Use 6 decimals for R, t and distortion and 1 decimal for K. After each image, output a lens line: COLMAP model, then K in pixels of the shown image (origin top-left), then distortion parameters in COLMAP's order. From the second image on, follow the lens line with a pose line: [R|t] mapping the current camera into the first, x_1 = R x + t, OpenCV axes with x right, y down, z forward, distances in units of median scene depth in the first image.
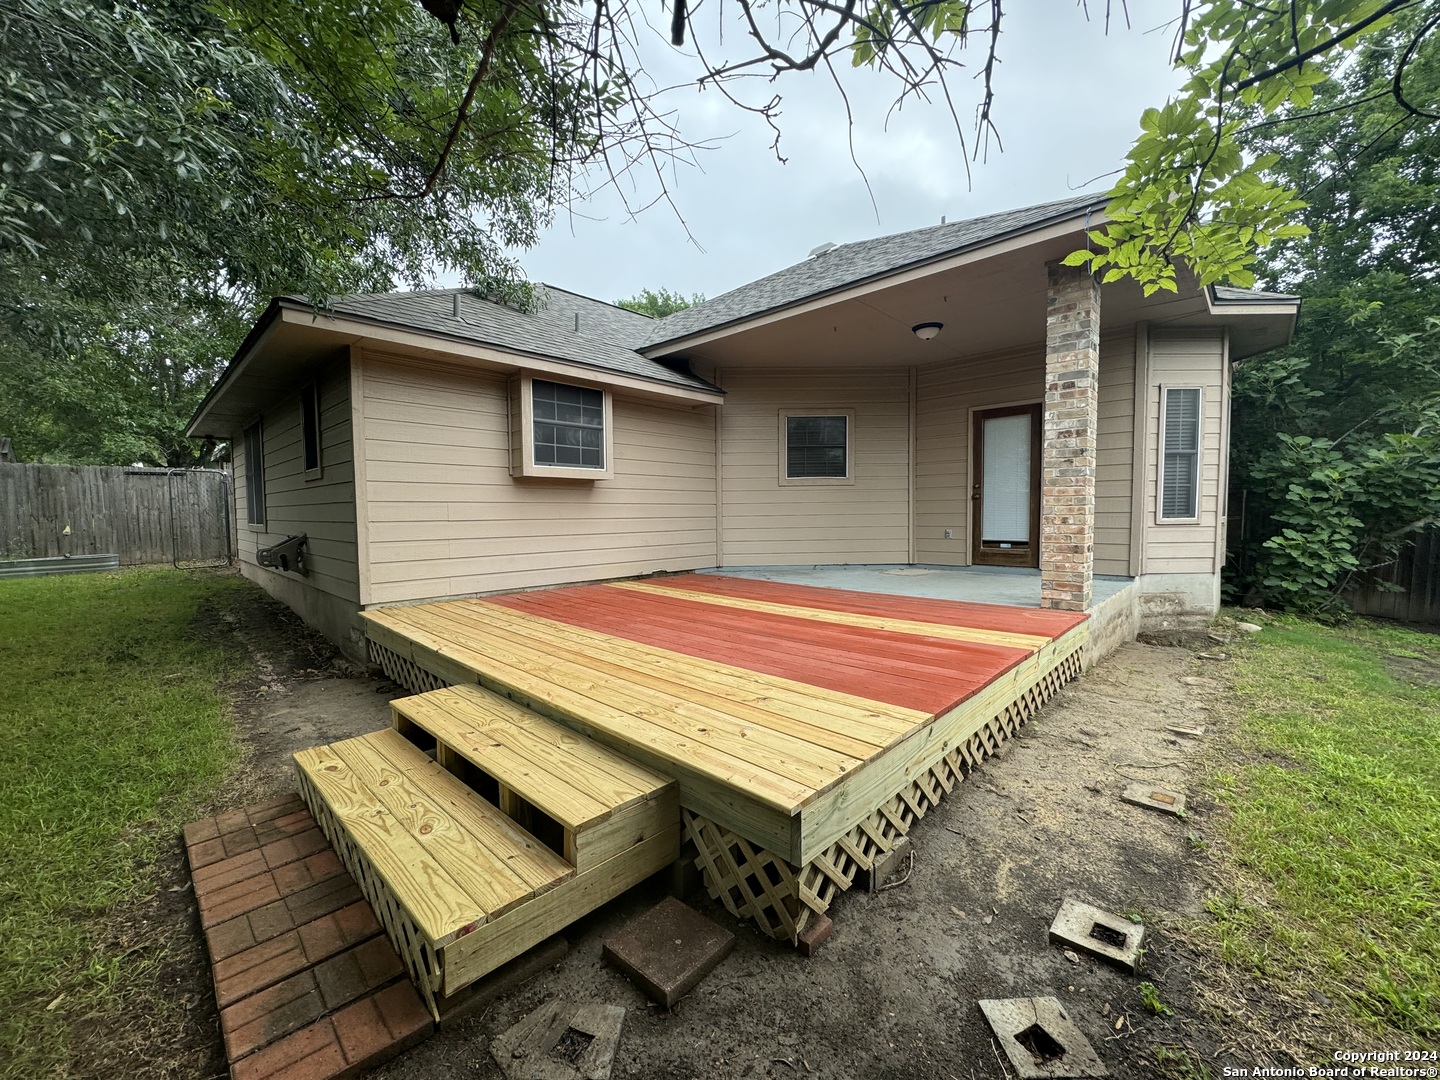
lens RADIAL K [[574.4, 0, 718.9], [0, 574.4, 539.2], [0, 0, 1]] dist [-0.003301, 0.000685]
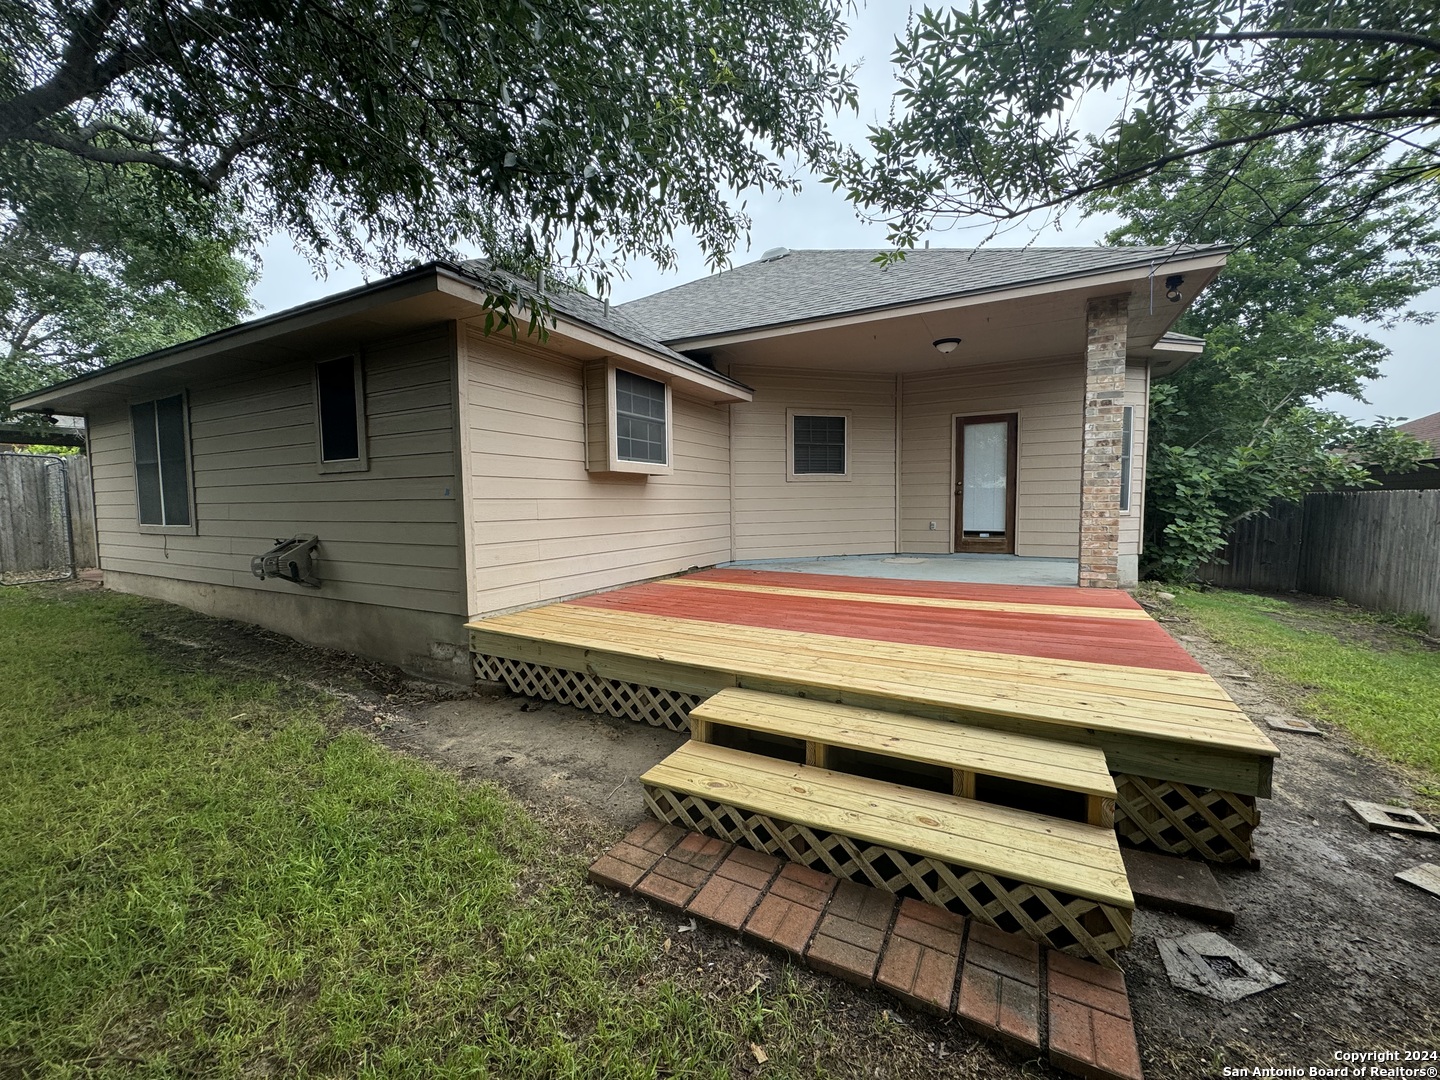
lens RADIAL K [[574.4, 0, 718.9], [0, 574.4, 539.2], [0, 0, 1]] dist [-0.003301, 0.000685]
pose [[0.963166, -0.019788, 0.268177, -0.365076], [0.016033, 0.999740, 0.016187, -0.009062], [-0.268428, -0.011291, 0.963234, 0.034356]]
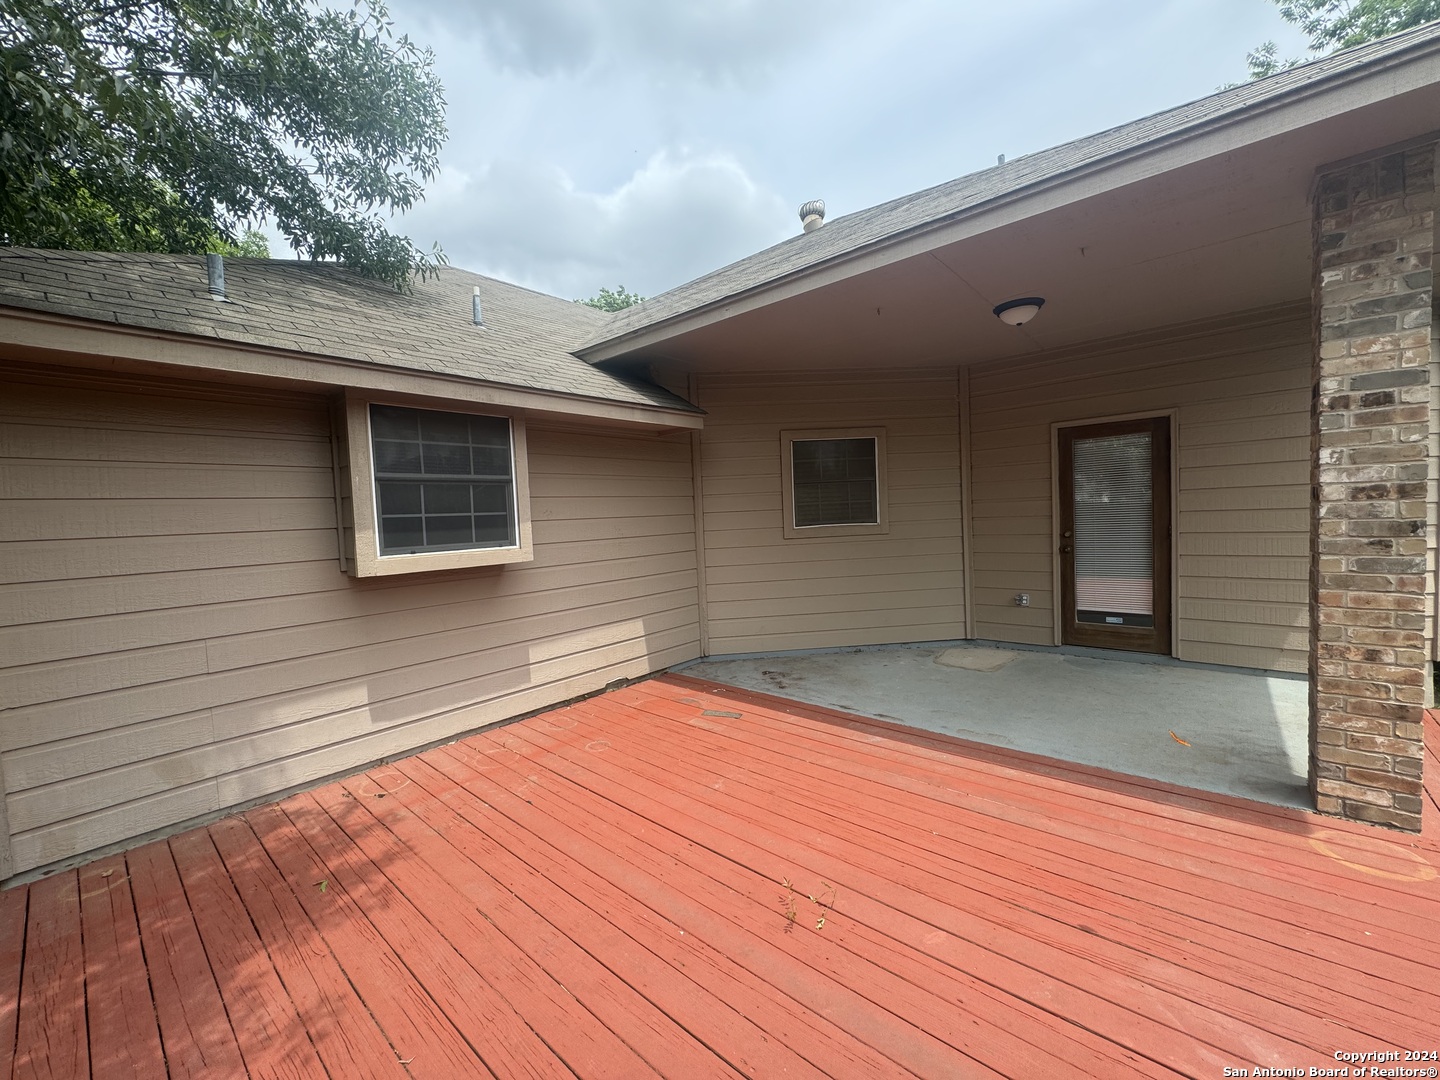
lens RADIAL K [[575.9, 0, 719.5], [0, 575.9, 538.9], [0, 0, 1]] dist [-0.001706, 0.000147]
pose [[0.998160, -0.035891, 0.048869, -0.012351], [0.036091, 0.999343, -0.003214, -0.115384], [-0.048722, 0.004972, 0.998800, 0.363348]]
